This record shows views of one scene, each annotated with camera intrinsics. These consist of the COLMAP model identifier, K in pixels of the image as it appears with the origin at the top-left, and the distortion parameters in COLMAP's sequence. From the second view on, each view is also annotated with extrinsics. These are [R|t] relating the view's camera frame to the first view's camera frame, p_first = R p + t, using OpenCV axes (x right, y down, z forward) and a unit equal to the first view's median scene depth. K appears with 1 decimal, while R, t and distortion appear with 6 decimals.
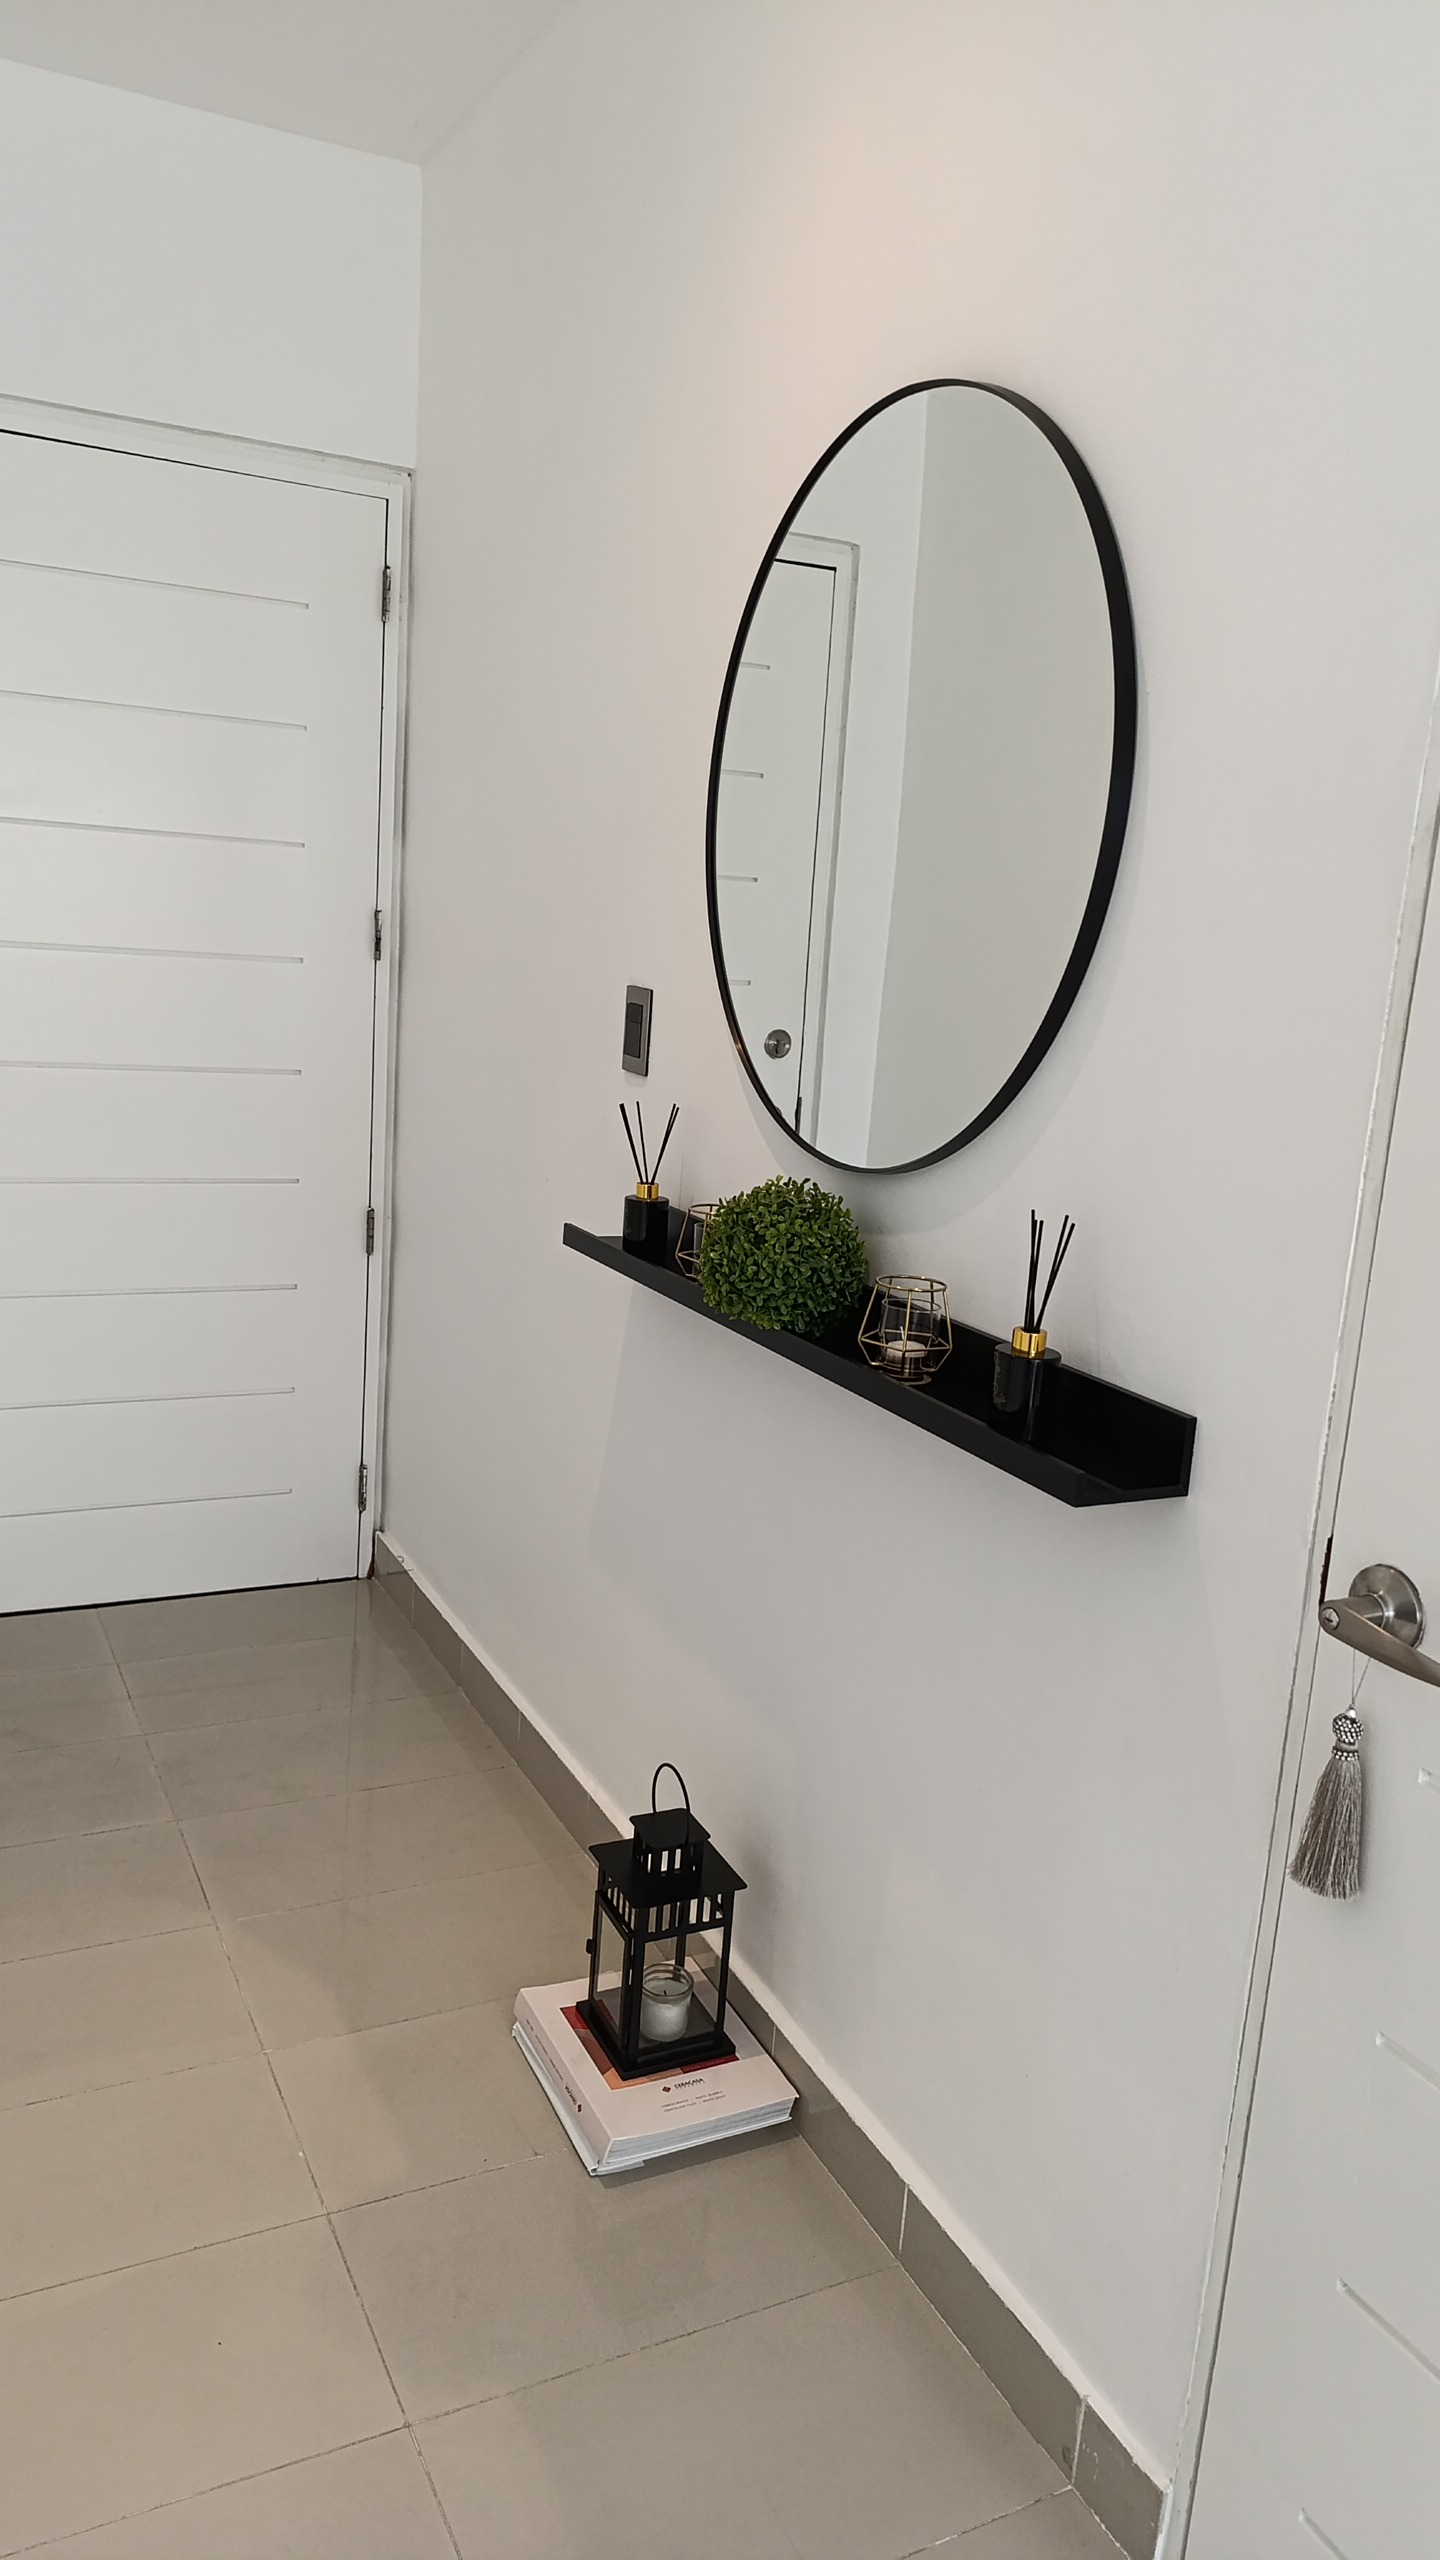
lens RADIAL K [[1768.2, 0, 675.2], [0, 1768.2, 1283.8], [0, 0, 1]] dist [0.099388, -0.152330]
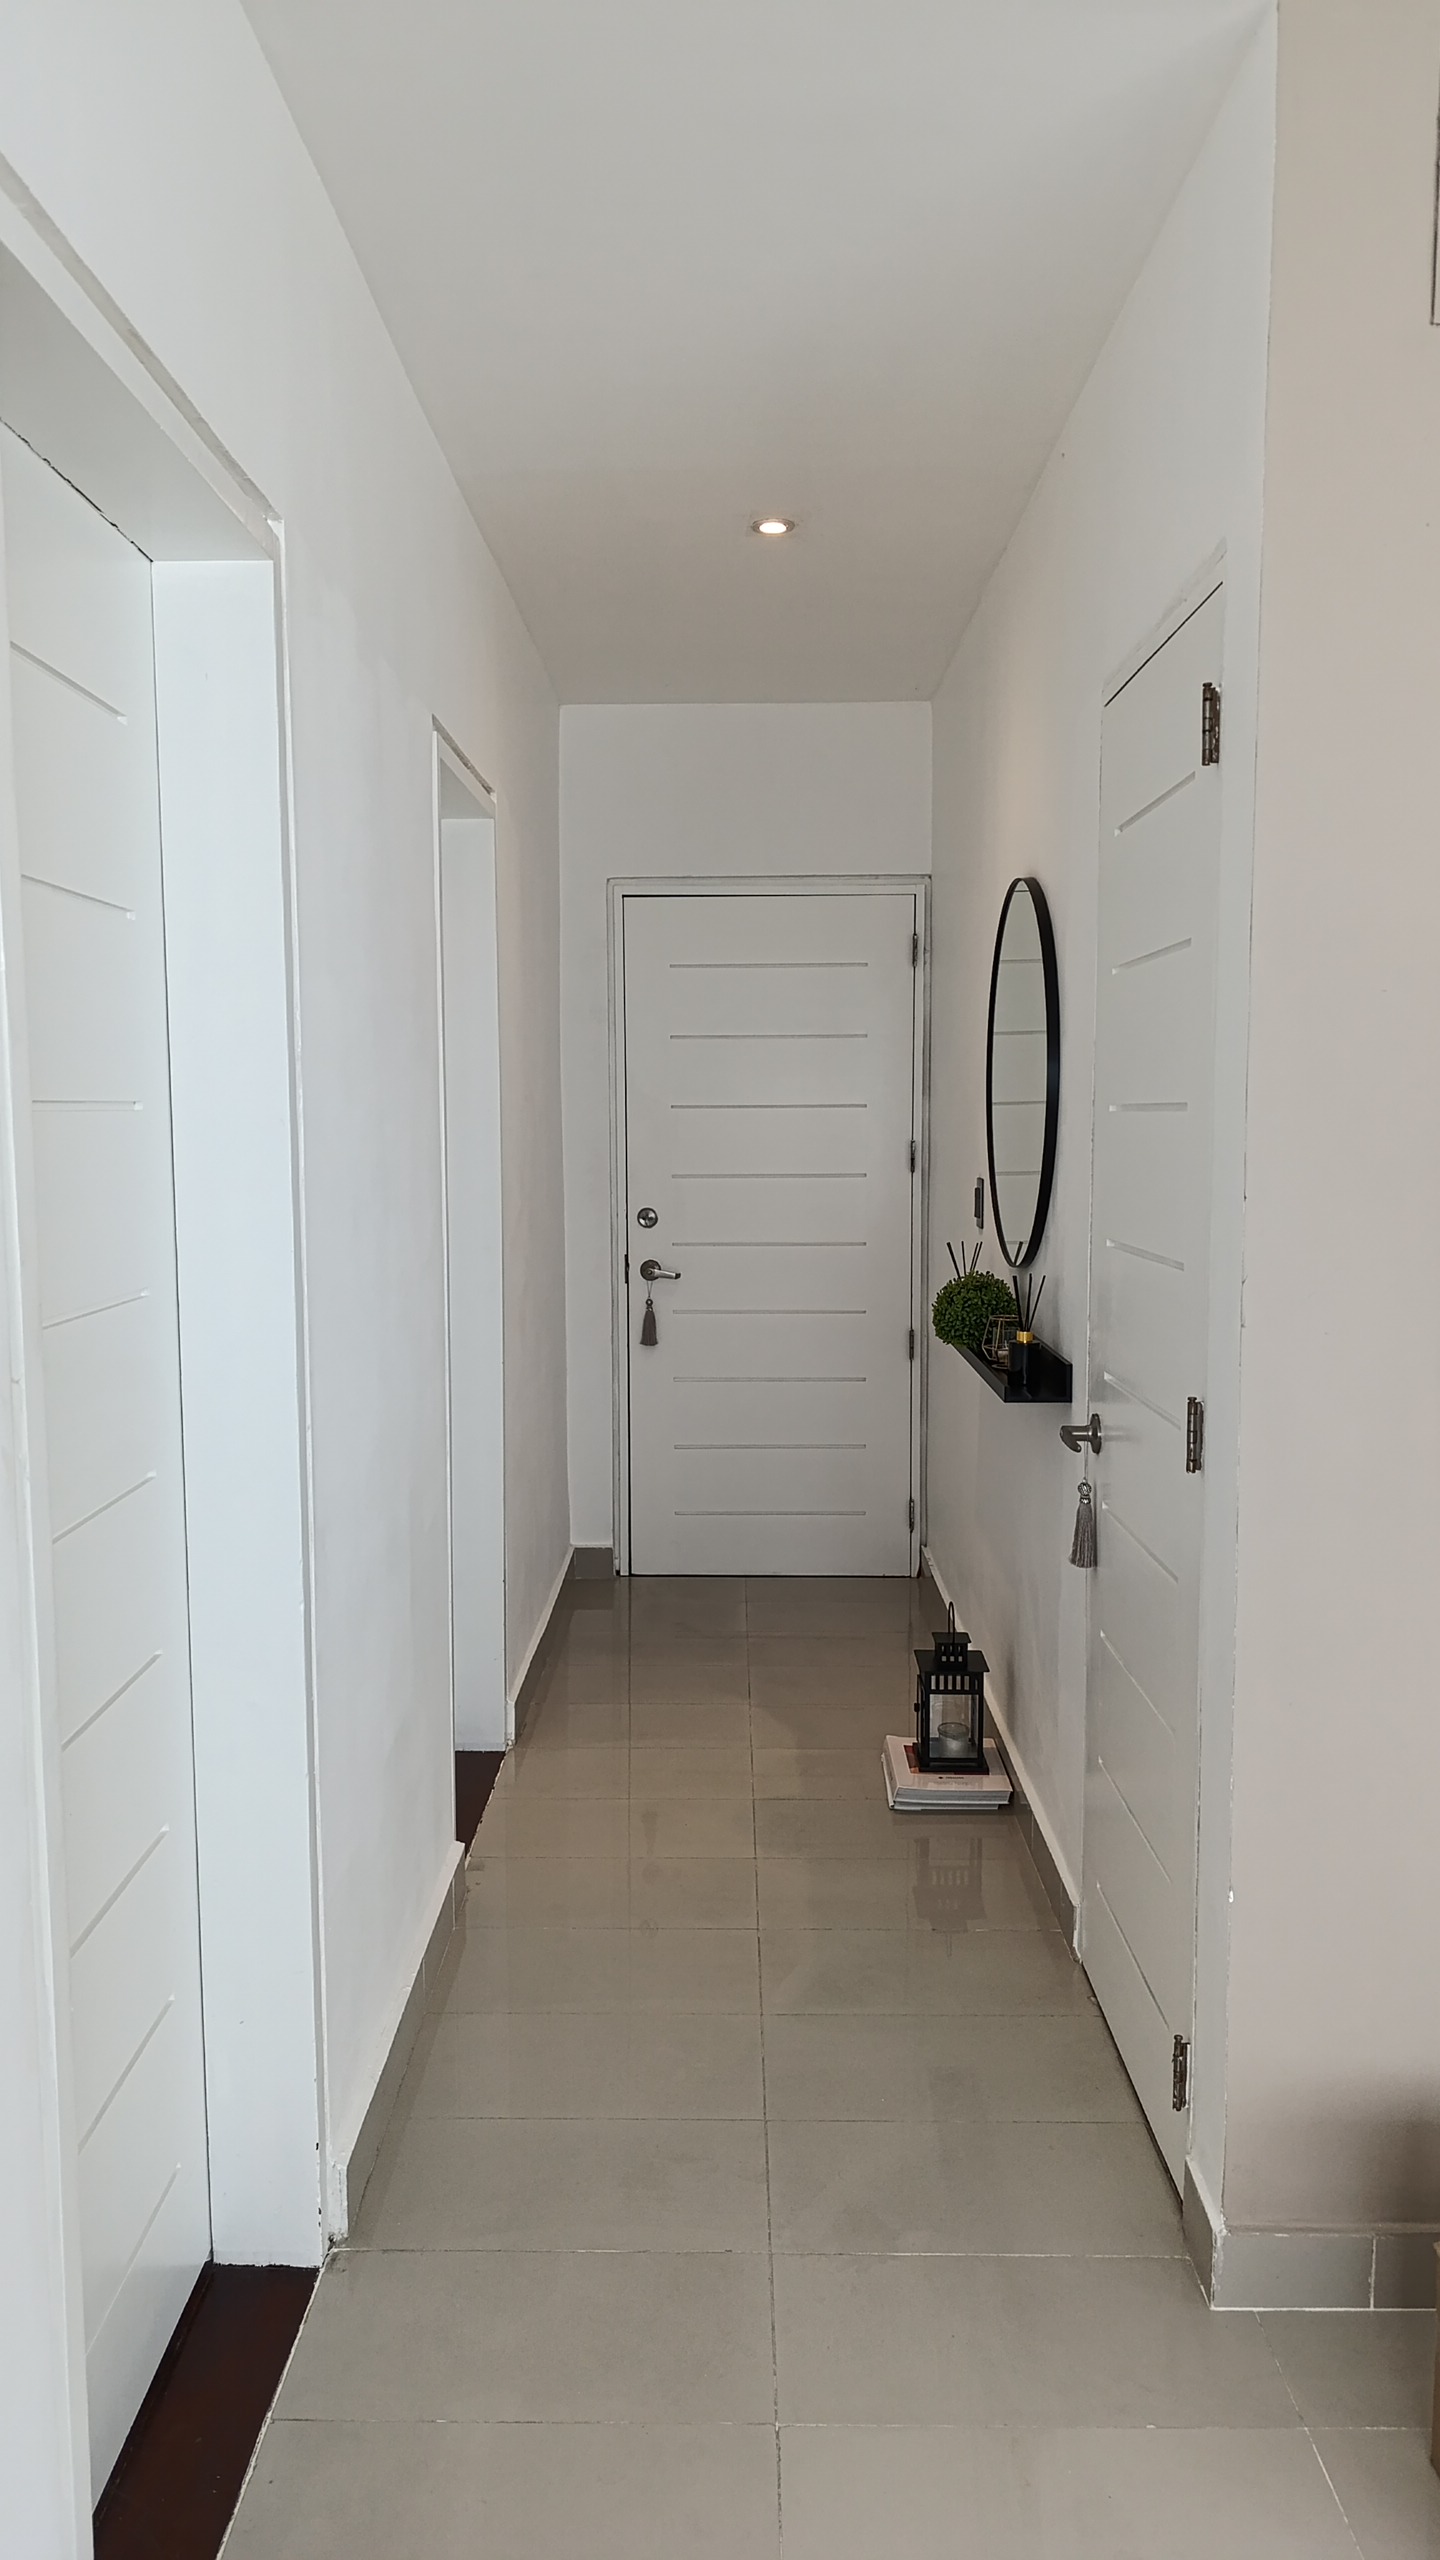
lens RADIAL K [[1768.2, 0, 675.2], [0, 1768.2, 1283.8], [0, 0, 1]] dist [0.099388, -0.152330]
pose [[0.884117, -0.032579, -0.466128, 0.389552], [-0.024004, 0.993083, -0.114938, 0.106217], [0.466648, 0.112808, 0.877219, -0.484028]]
